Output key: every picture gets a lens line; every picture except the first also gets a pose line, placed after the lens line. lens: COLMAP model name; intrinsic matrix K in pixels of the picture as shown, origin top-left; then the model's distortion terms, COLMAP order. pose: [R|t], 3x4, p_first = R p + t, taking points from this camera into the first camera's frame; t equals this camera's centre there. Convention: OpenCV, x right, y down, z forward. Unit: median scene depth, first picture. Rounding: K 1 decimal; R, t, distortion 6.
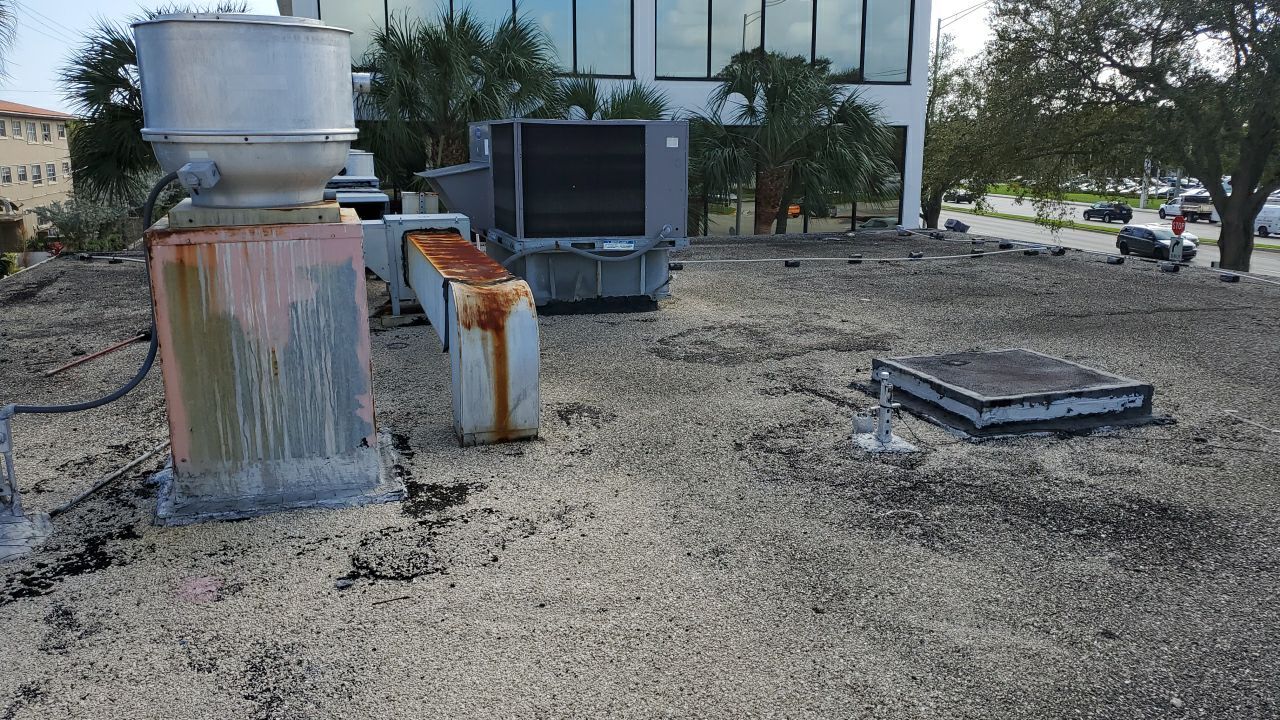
lens RADIAL K [[965.2, 0, 640.0], [0, 965.2, 360.0], [0, 0, 1]] dist [0.001568, -0.001957]
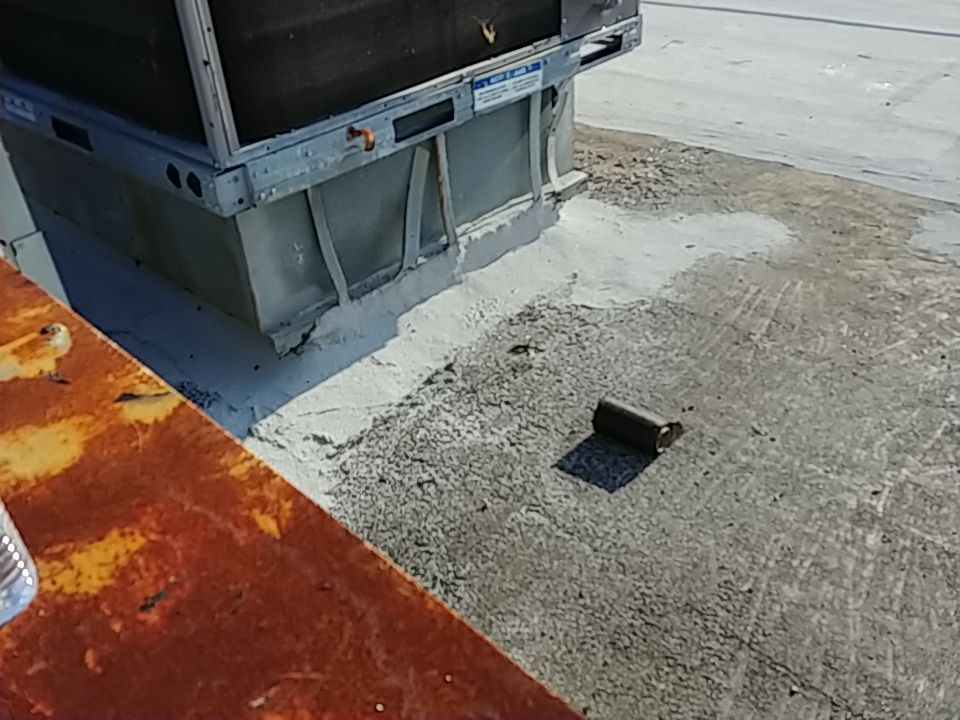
lens RADIAL K [[830.2, 0, 480.0], [0, 830.2, 360.0], [0, 0, 1]] dist [-0.005427, -0.013941]
pose [[0.854407, -0.322083, 0.407738, -0.170728], [0.121342, 0.886693, 0.446152, -0.164520], [-0.505237, -0.331719, 0.796679, 0.775566]]
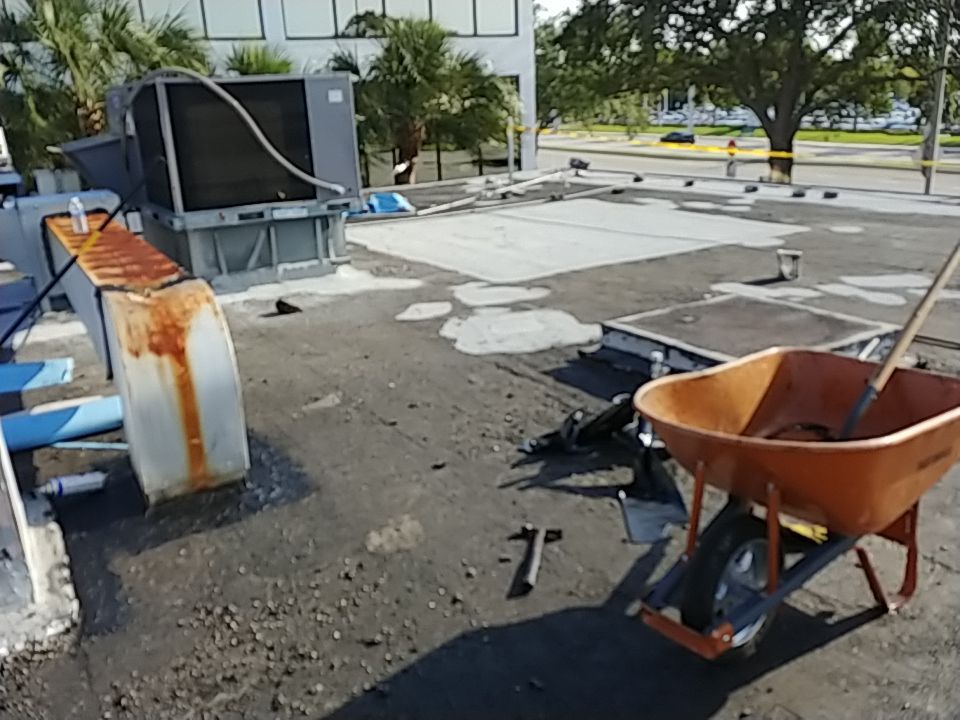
lens RADIAL K [[830.2, 0, 480.0], [0, 830.2, 360.0], [0, 0, 1]] dist [-0.005427, -0.013941]
pose [[0.971184, -0.116441, 0.207949, -0.027712], [0.098088, 0.990486, 0.096521, -0.036796], [-0.217210, -0.073342, 0.973366, 0.164067]]
